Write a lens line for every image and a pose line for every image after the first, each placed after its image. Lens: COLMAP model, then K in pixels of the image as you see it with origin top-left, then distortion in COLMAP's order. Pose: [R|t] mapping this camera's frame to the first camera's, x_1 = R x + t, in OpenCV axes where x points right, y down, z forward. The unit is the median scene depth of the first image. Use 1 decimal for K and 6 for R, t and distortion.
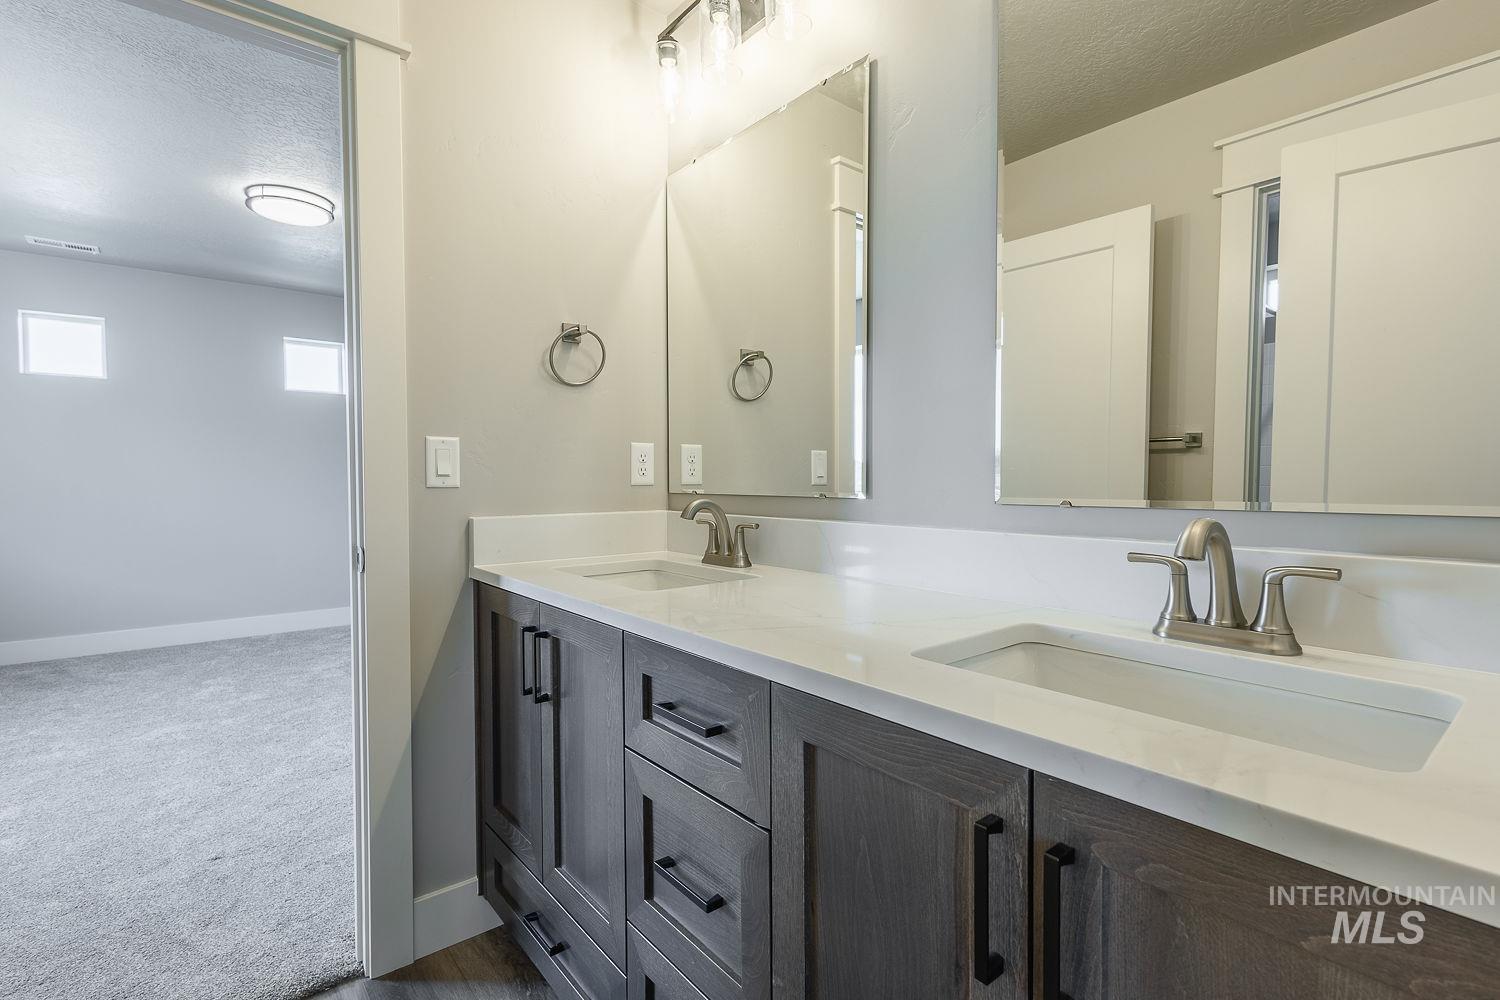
lens RADIAL K [[694.8, 0, 748.7], [0, 694.8, 502.0], [0, 0, 1]] dist [0.004610, -0.003059]
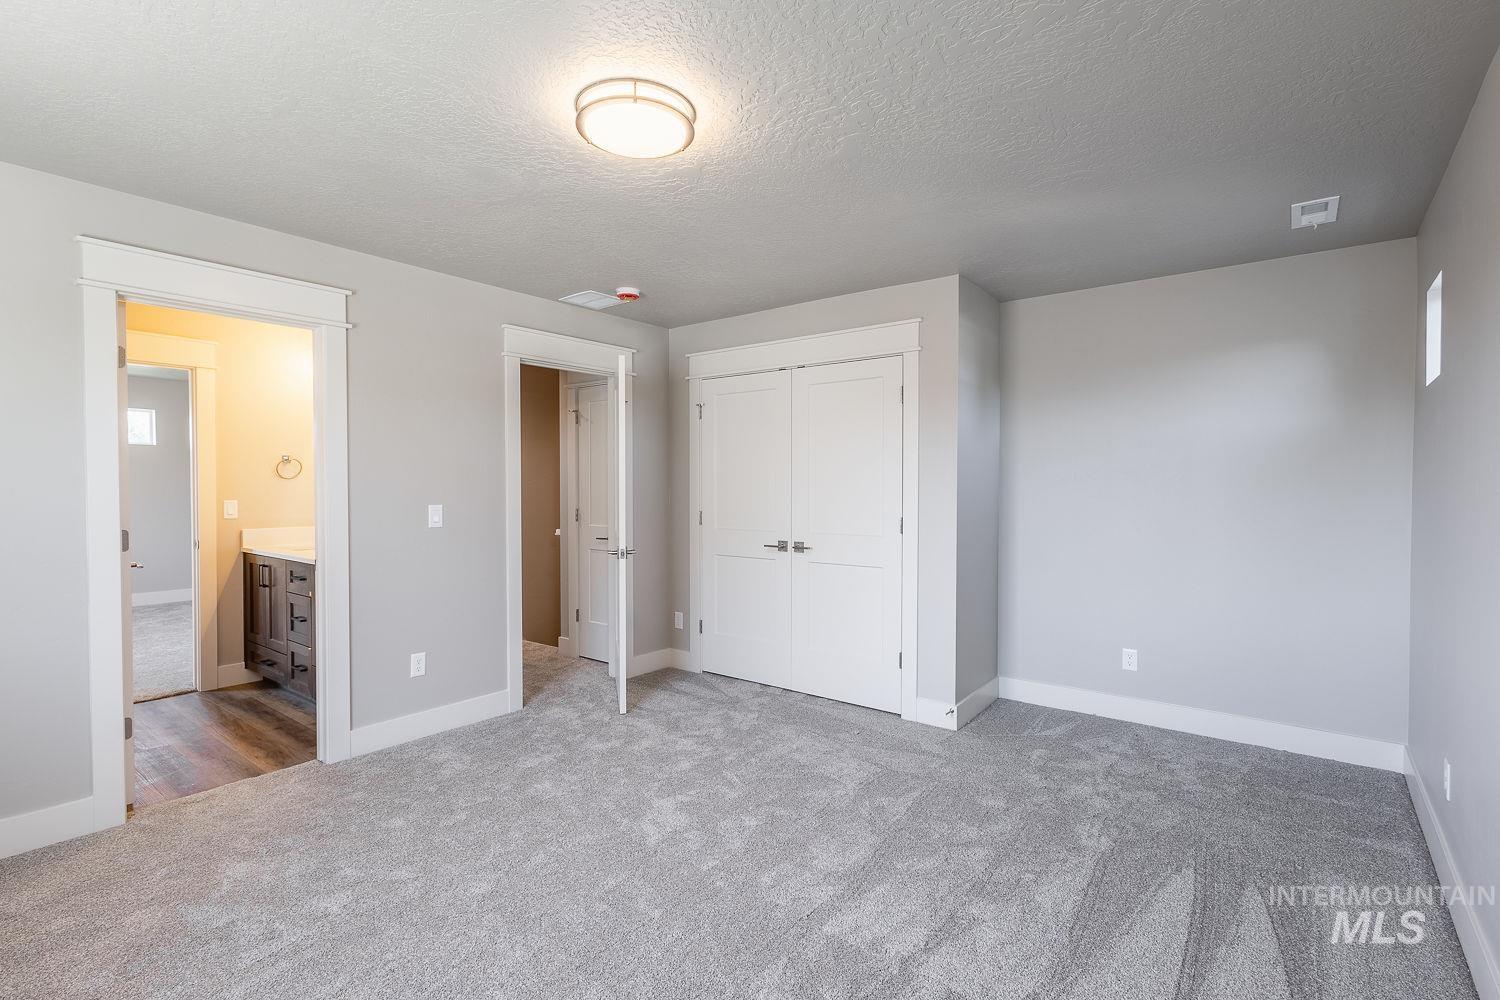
lens RADIAL K [[694.8, 0, 746.8], [0, 694.8, 502.6], [0, 0, 1]] dist [0.004610, -0.003059]
pose [[0.976733, -0.005010, 0.214401, 0.993735], [0.009192, 0.999786, -0.018514, -0.014758], [-0.214263, 0.020054, 0.976570, -2.189247]]
